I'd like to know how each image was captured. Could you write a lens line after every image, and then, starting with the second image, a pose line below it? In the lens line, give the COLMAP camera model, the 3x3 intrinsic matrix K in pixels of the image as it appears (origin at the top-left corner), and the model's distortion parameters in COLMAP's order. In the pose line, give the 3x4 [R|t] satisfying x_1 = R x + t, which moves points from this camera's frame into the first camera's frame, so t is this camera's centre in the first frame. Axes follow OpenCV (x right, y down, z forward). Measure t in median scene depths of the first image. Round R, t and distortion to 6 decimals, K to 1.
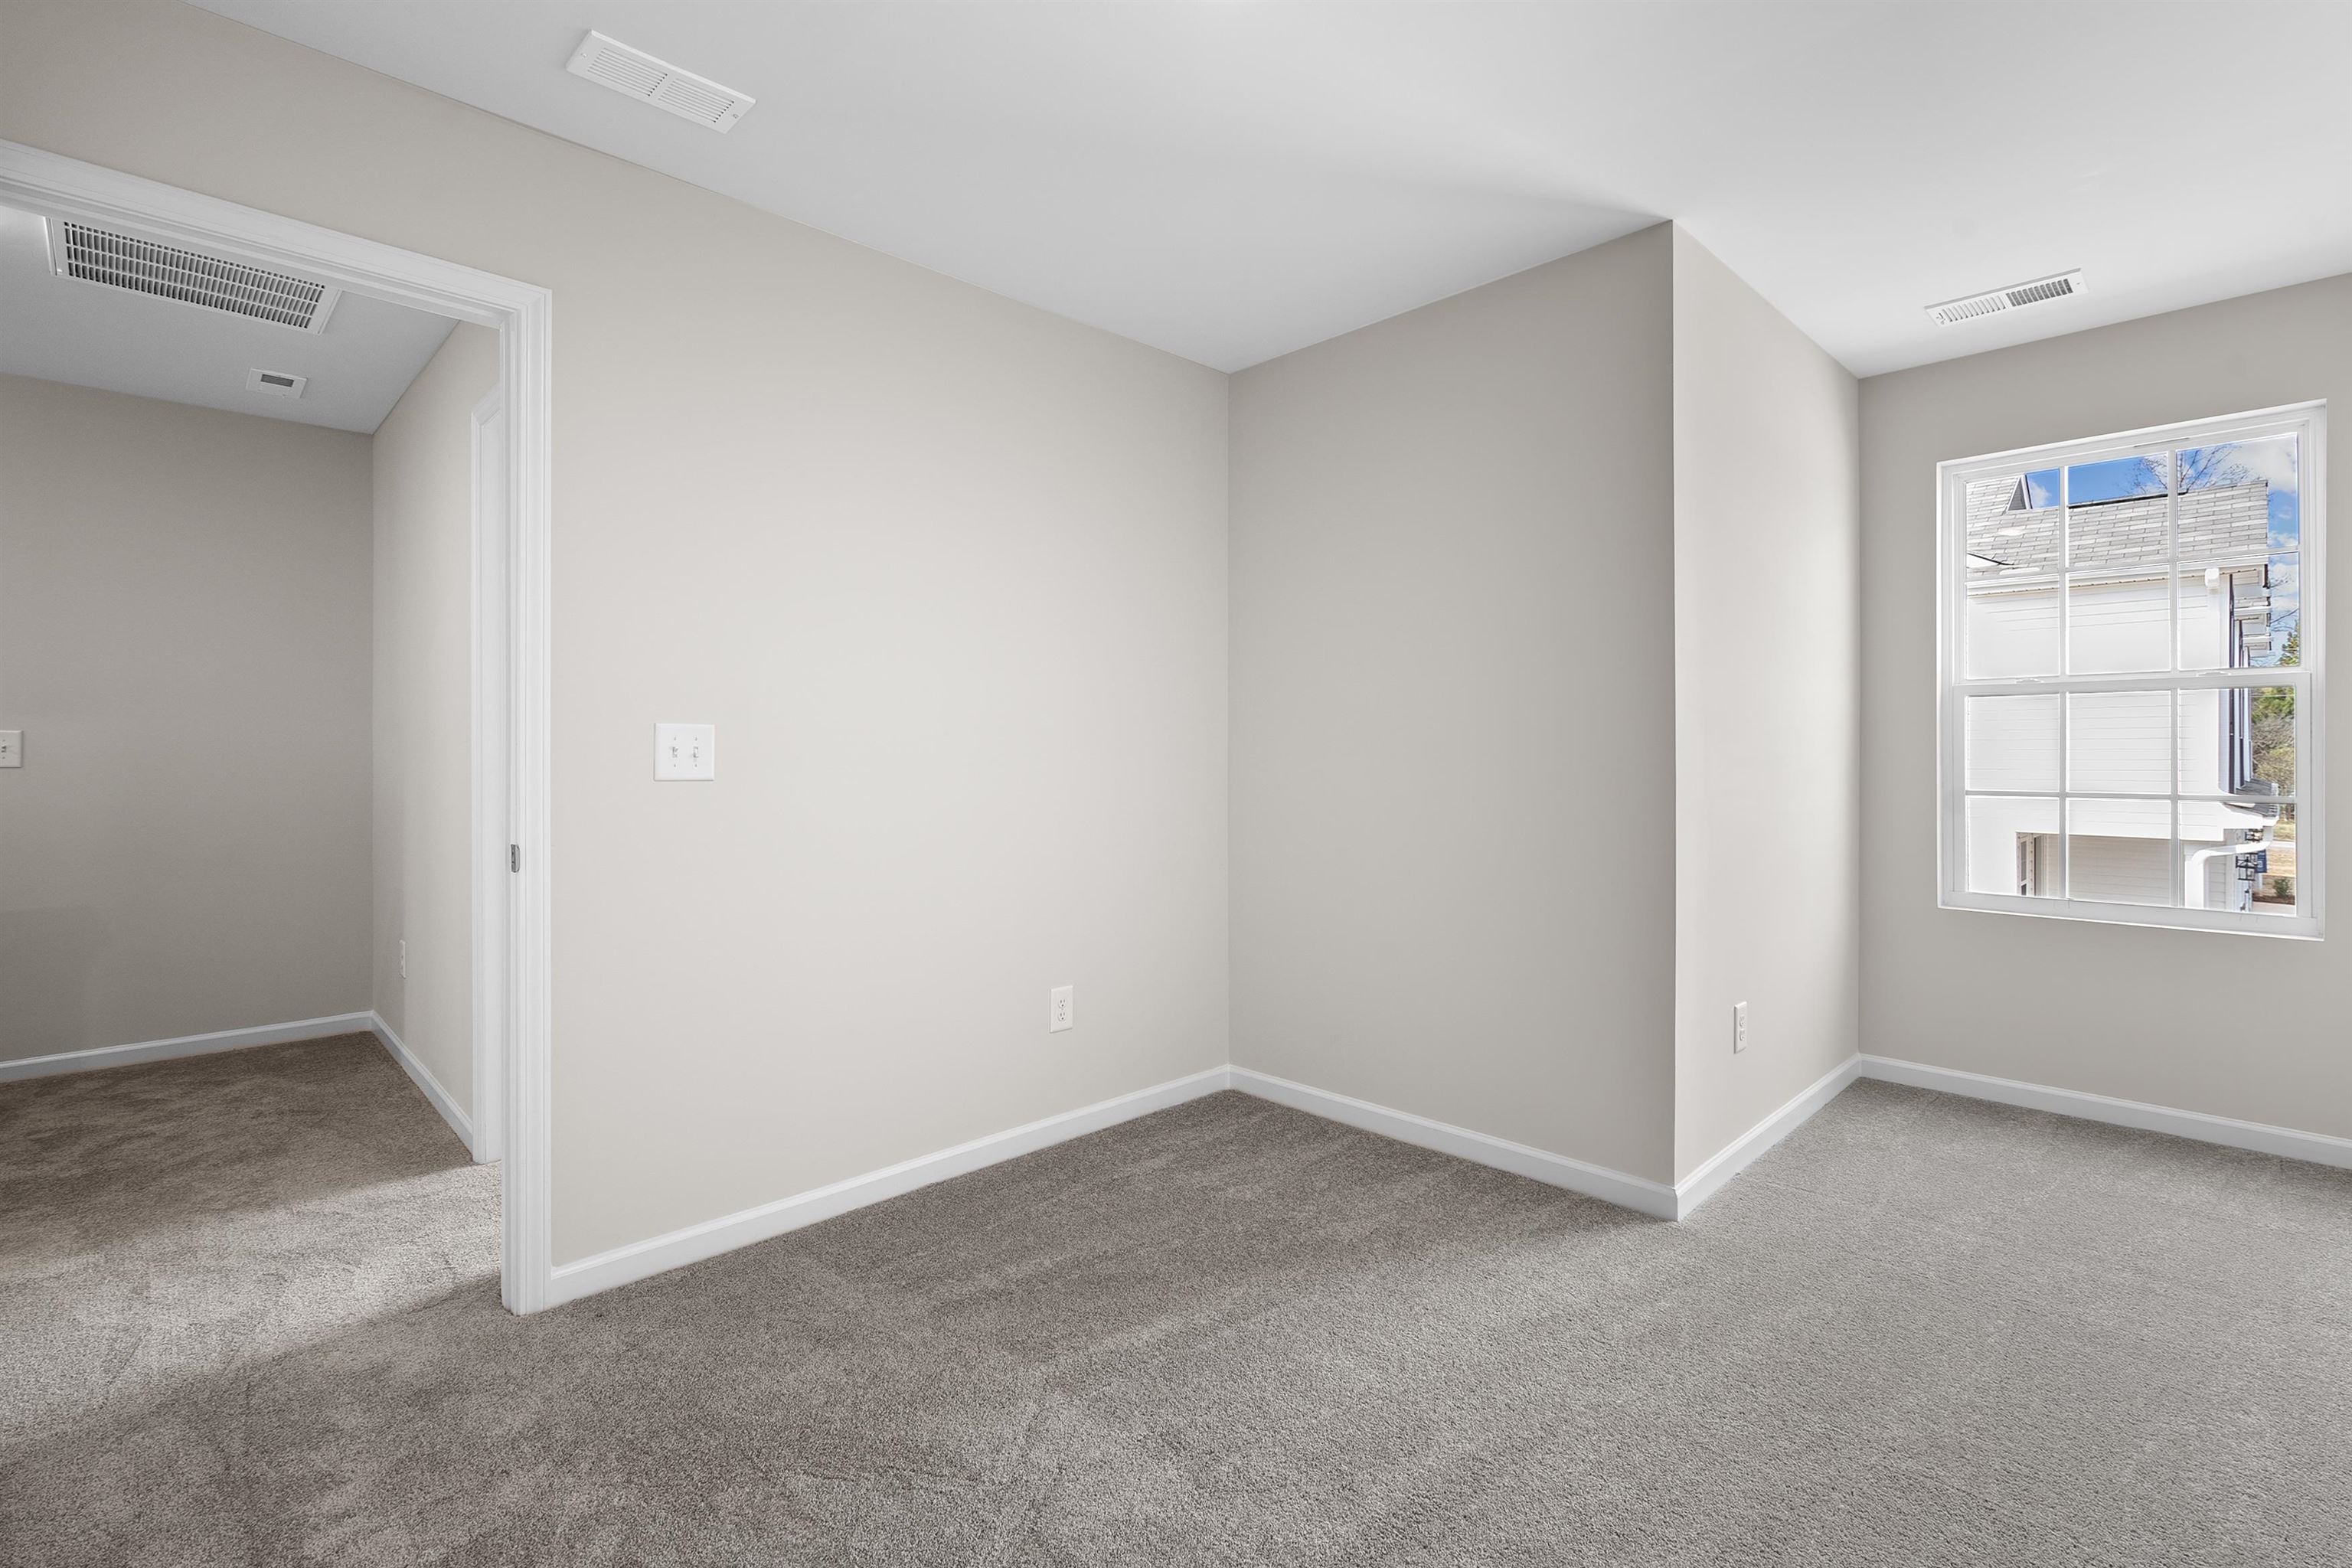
lens RADIAL K [[1069.3, 0, 1174.6], [0, 1069.3, 763.3], [0, 0, 1]] dist [-0.009181, 0.004373]
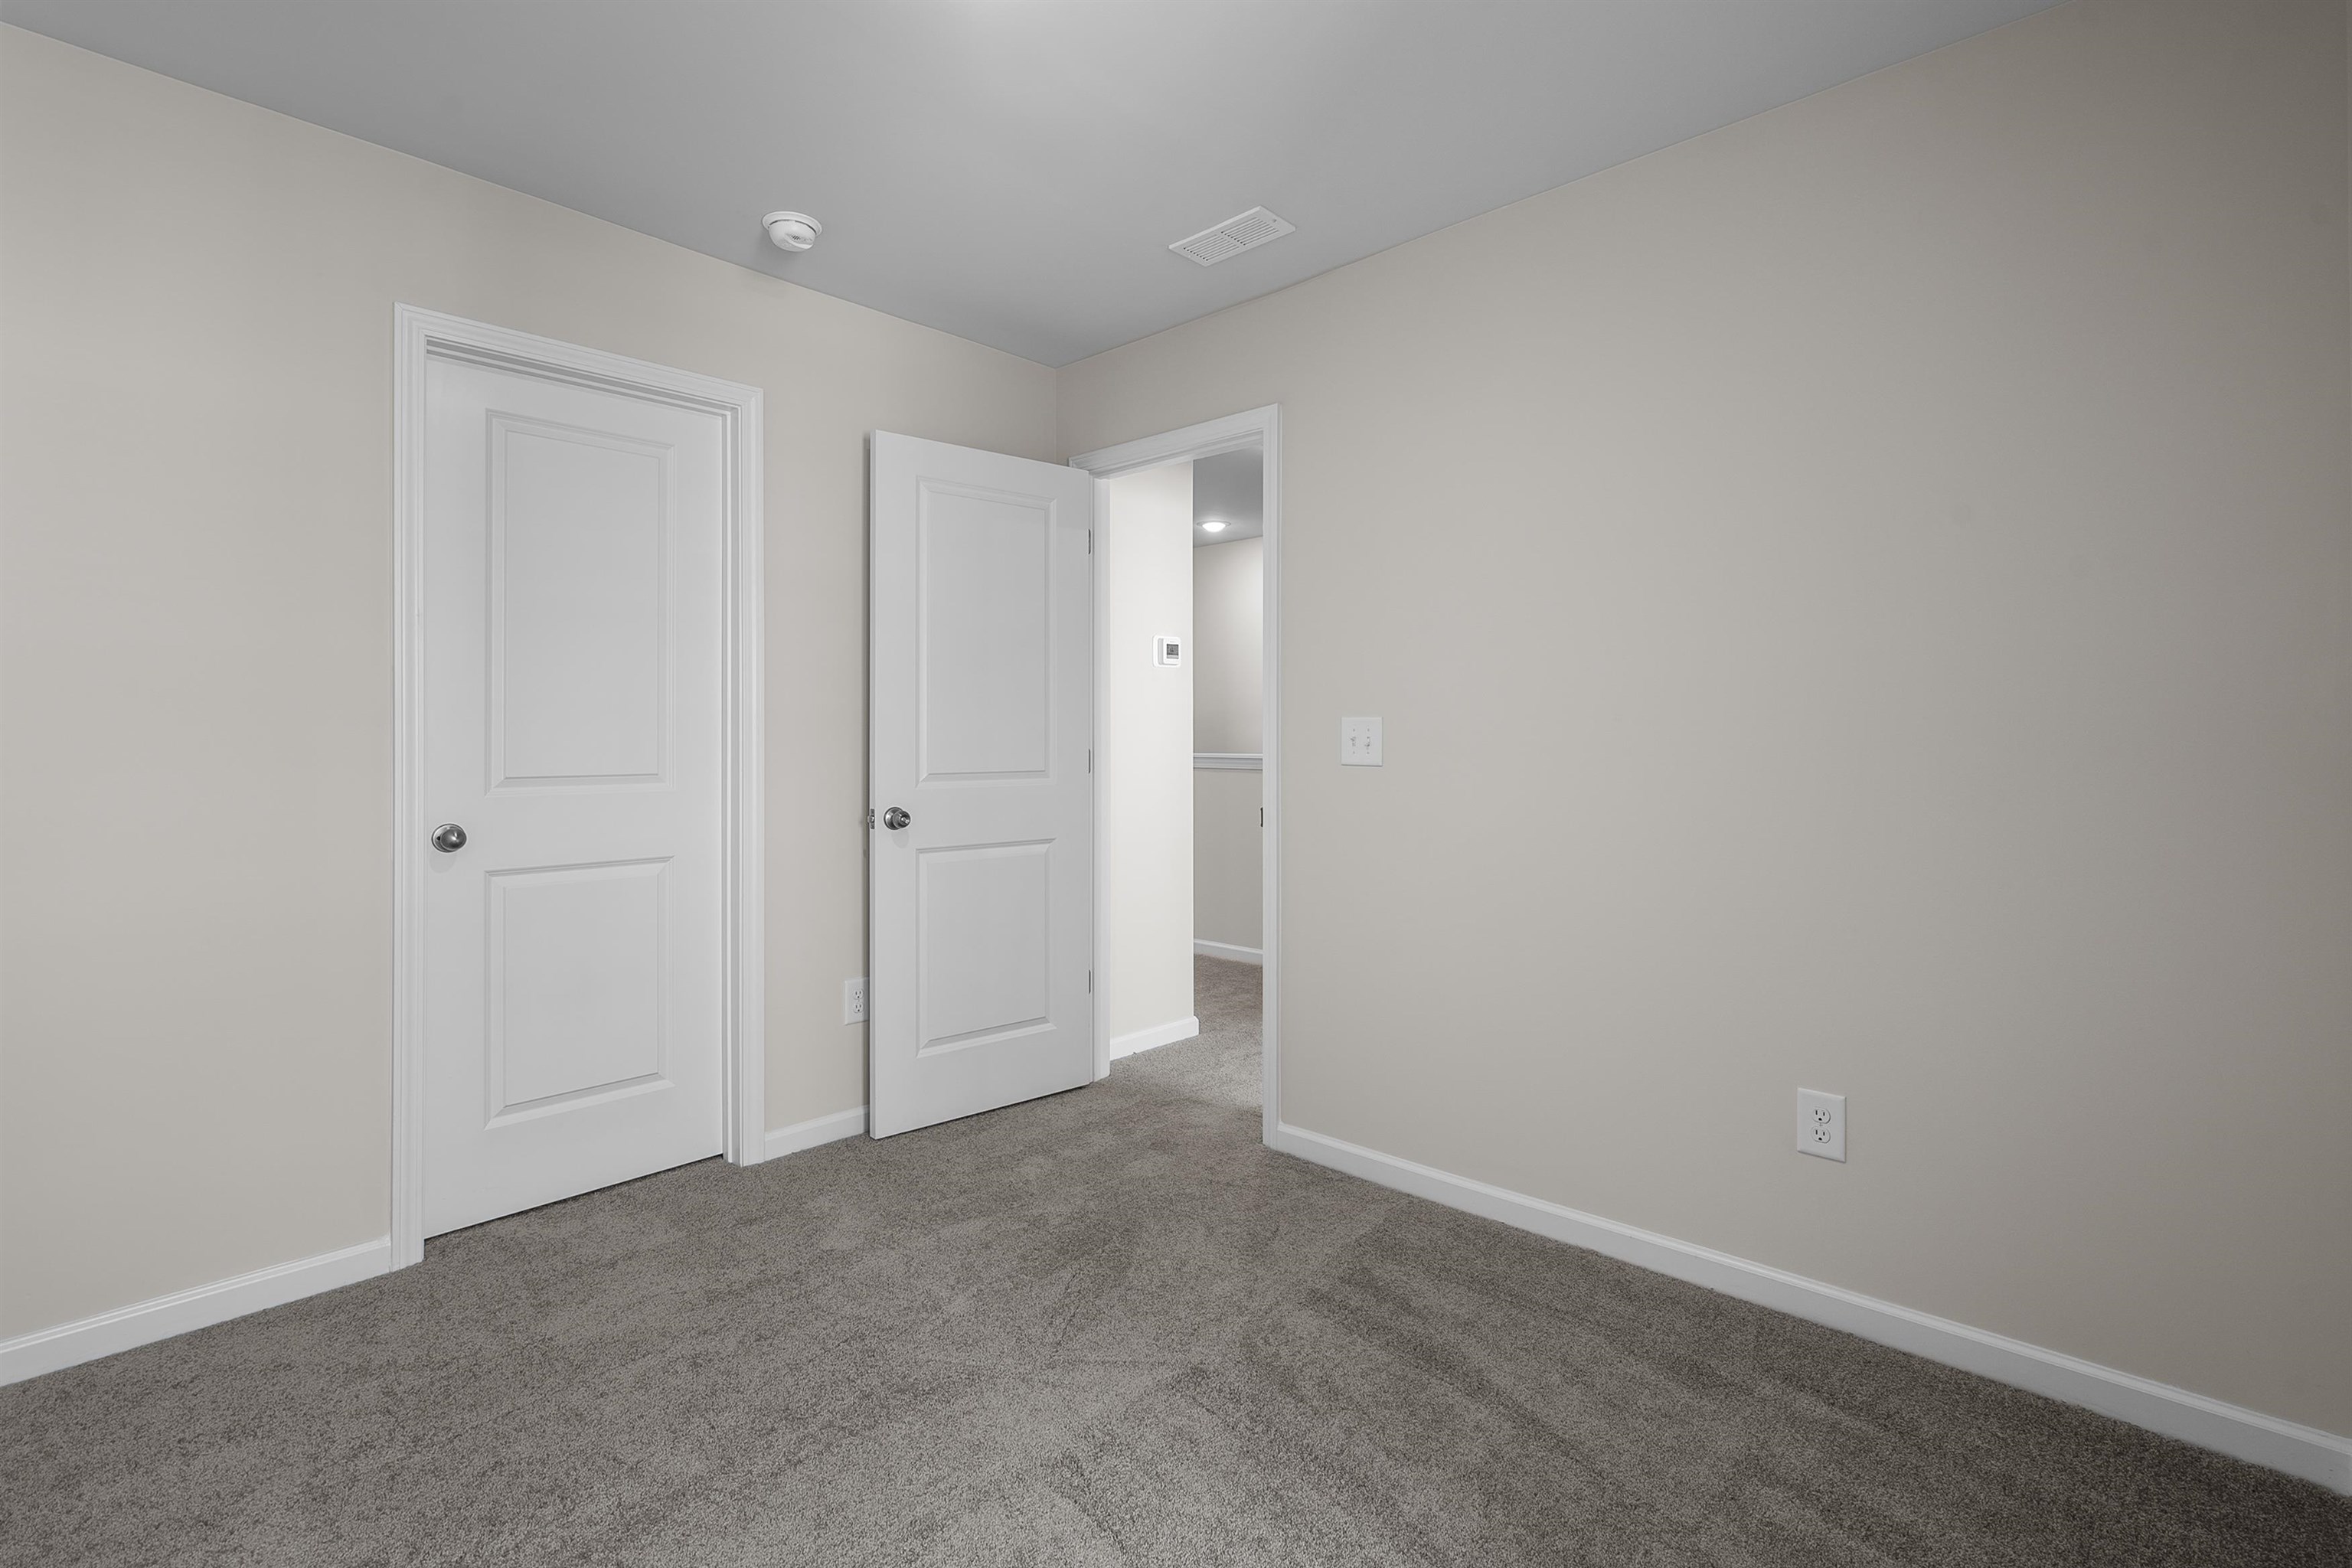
lens RADIAL K [[1069.3, 0, 1188.7], [0, 1069.3, 773.1], [0, 0, 1]] dist [-0.009181, 0.004373]
pose [[0.040365, 0.020428, -0.998976, 0.705398], [-0.007856, 0.999767, 0.020127, 0.002372], [0.999154, 0.007036, 0.040516, 0.764564]]
